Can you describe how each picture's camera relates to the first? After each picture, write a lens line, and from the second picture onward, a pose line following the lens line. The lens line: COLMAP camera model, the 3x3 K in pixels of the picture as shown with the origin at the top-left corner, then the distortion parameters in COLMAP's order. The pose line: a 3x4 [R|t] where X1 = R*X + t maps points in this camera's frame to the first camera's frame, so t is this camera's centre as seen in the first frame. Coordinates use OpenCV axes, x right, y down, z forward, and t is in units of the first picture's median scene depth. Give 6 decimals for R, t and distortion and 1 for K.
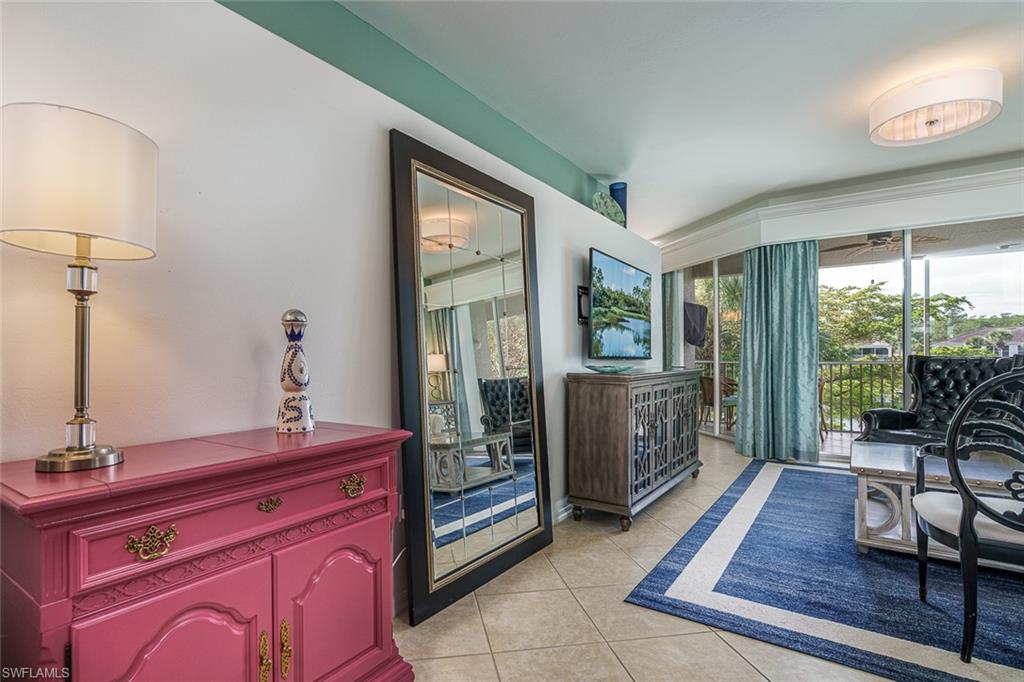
lens RADIAL K [[485.6, 0, 493.2], [0, 485.6, 357.8], [0, 0, 1]] dist [-0.003426, -0.000592]
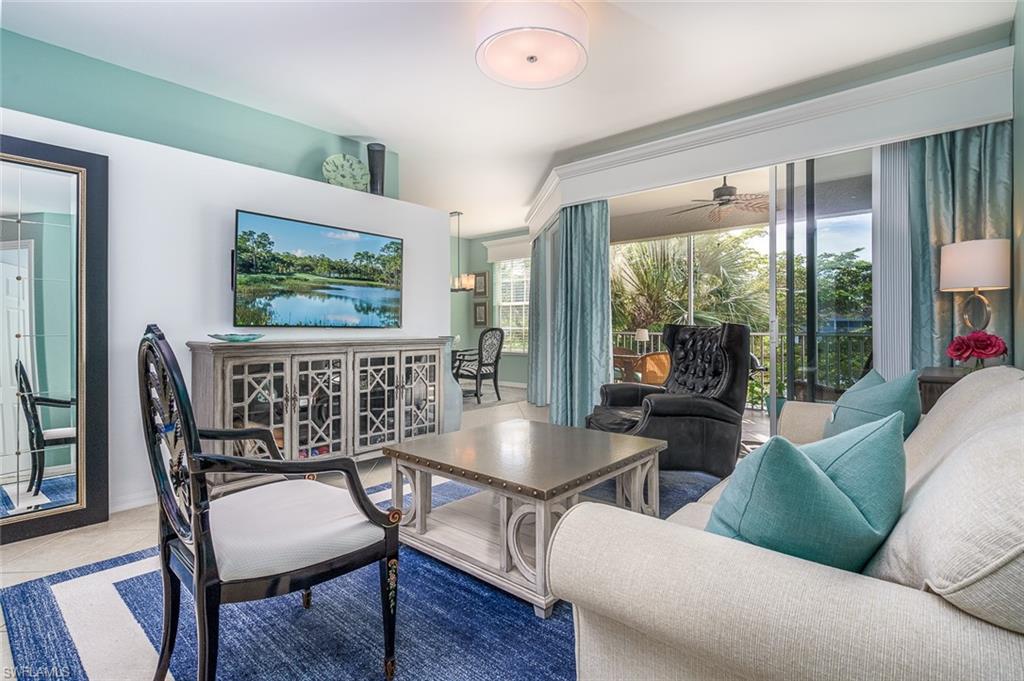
lens RADIAL K [[473.6, 0, 516.0], [0, 473.6, 331.4], [0, 0, 1]] dist [0.000489, 0.000070]
pose [[0.997489, -0.001180, -0.070810, 0.656139], [0.001443, 0.999992, 0.003661, 0.005183], [0.070805, -0.003754, 0.997483, 0.089845]]
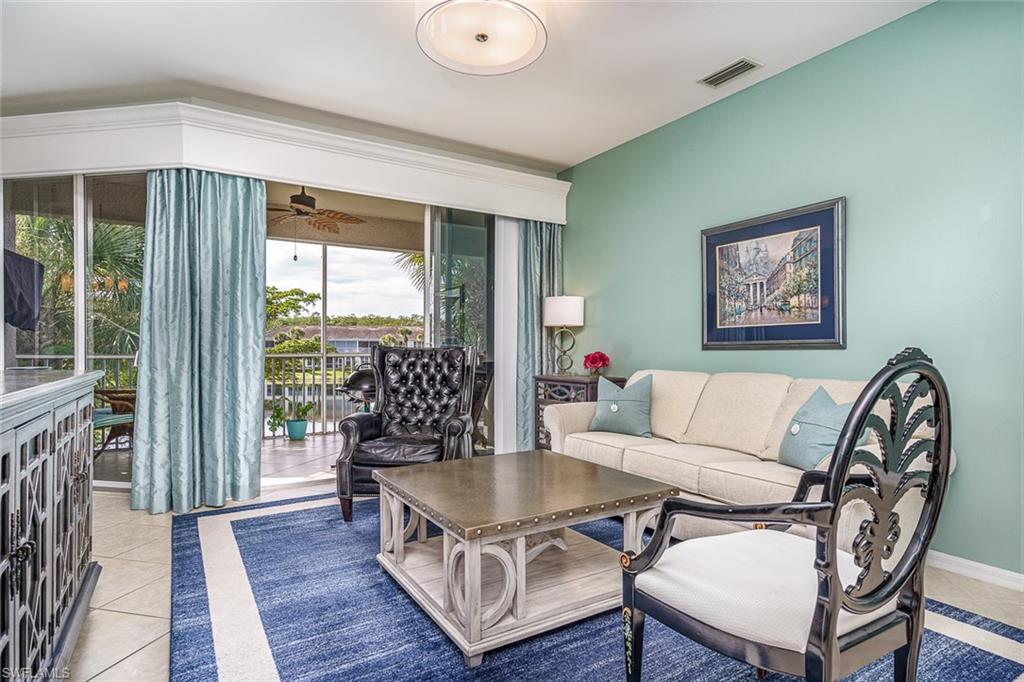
lens RADIAL K [[537.1, 0, 510.9], [0, 537.1, 352.4], [0, 0, 1]] dist [-0.000164, -0.000112]
pose [[0.379722, -0.002457, 0.925098, 0.098095], [0.000797, 0.999997, 0.002329, 0.004384], [-0.925100, -0.000147, 0.379722, 0.436543]]
